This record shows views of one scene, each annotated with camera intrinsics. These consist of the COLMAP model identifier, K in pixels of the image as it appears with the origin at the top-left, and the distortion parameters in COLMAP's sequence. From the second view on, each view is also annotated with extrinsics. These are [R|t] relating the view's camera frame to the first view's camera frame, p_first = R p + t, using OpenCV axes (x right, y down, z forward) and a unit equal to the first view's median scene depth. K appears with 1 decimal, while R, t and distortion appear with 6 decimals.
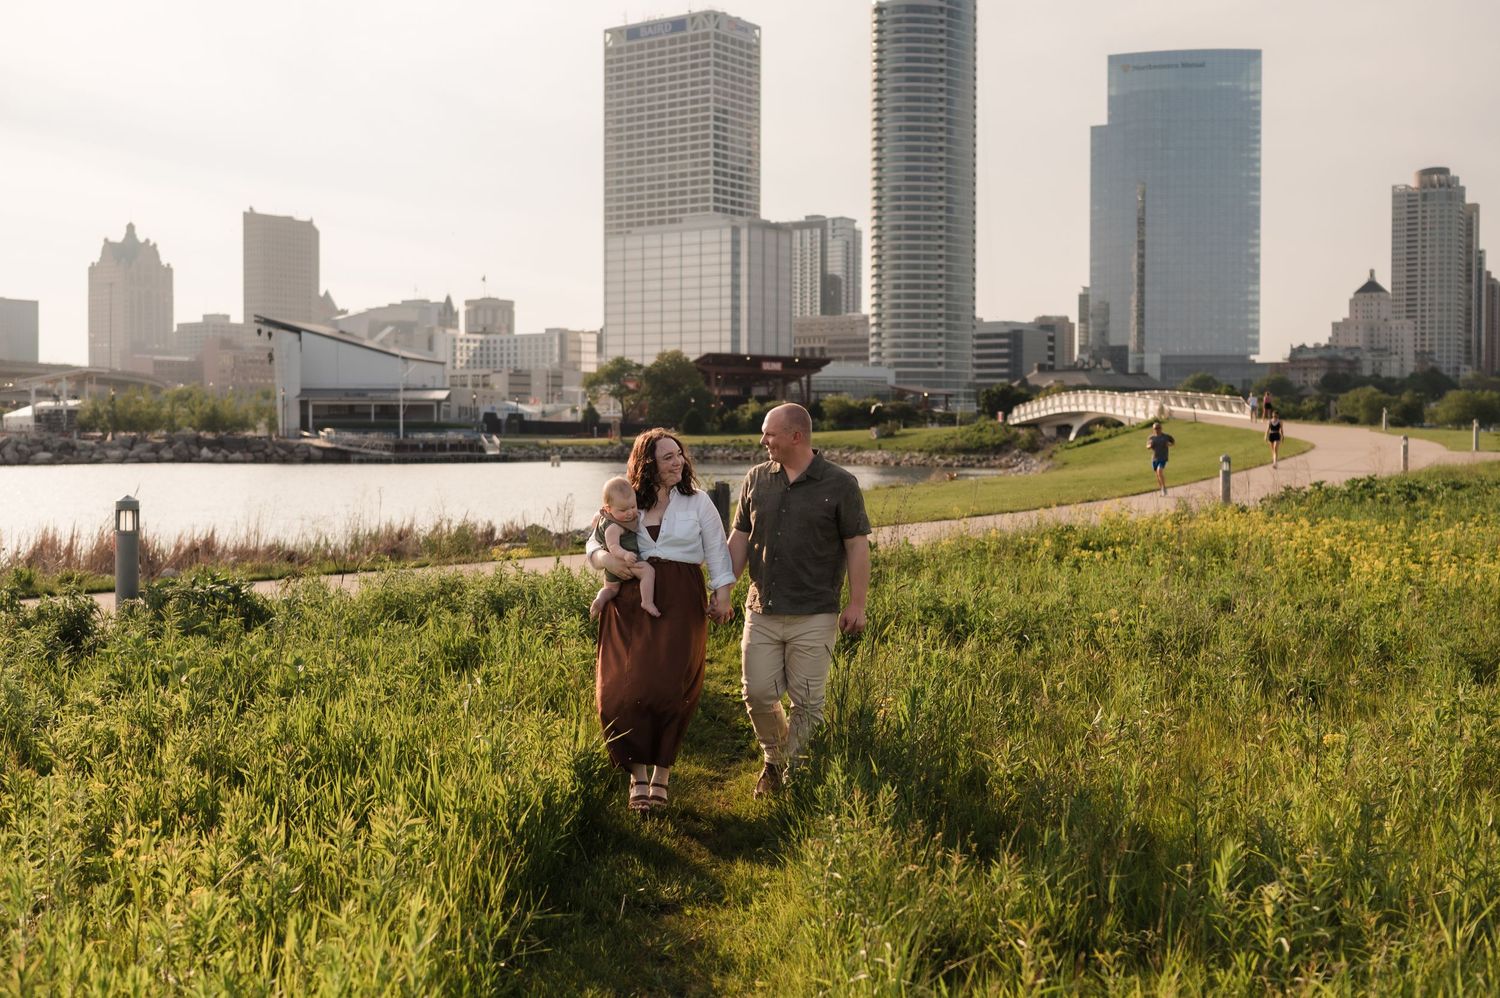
lens RADIAL K [[1500.0, 0, 759.9], [0, 1500.0, 493.9], [0, 0, 1]] dist [-0.022501, 0.000000]
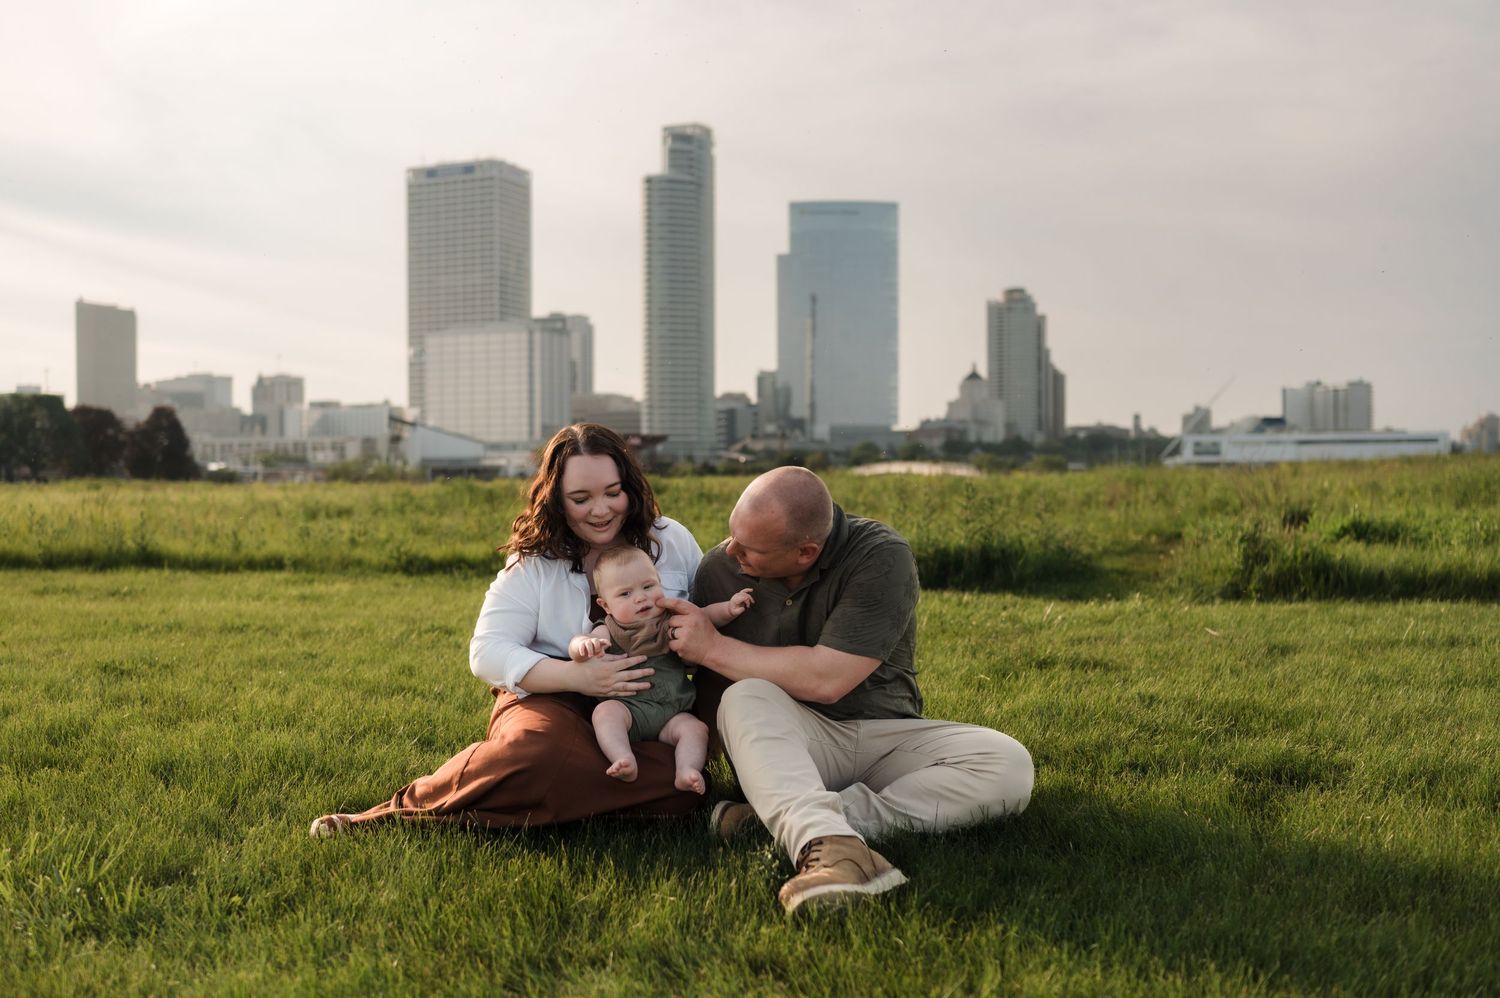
lens RADIAL K [[1500.0, 0, 745.5], [0, 1500.0, 498.9], [0, 0, 1]] dist [-0.022501, 0.000000]
pose [[0.968272, -0.009053, 0.249734, -0.143799], [0.017786, 0.999306, -0.032734, 0.015638], [-0.249264, 0.036137, 0.967761, -0.284976]]
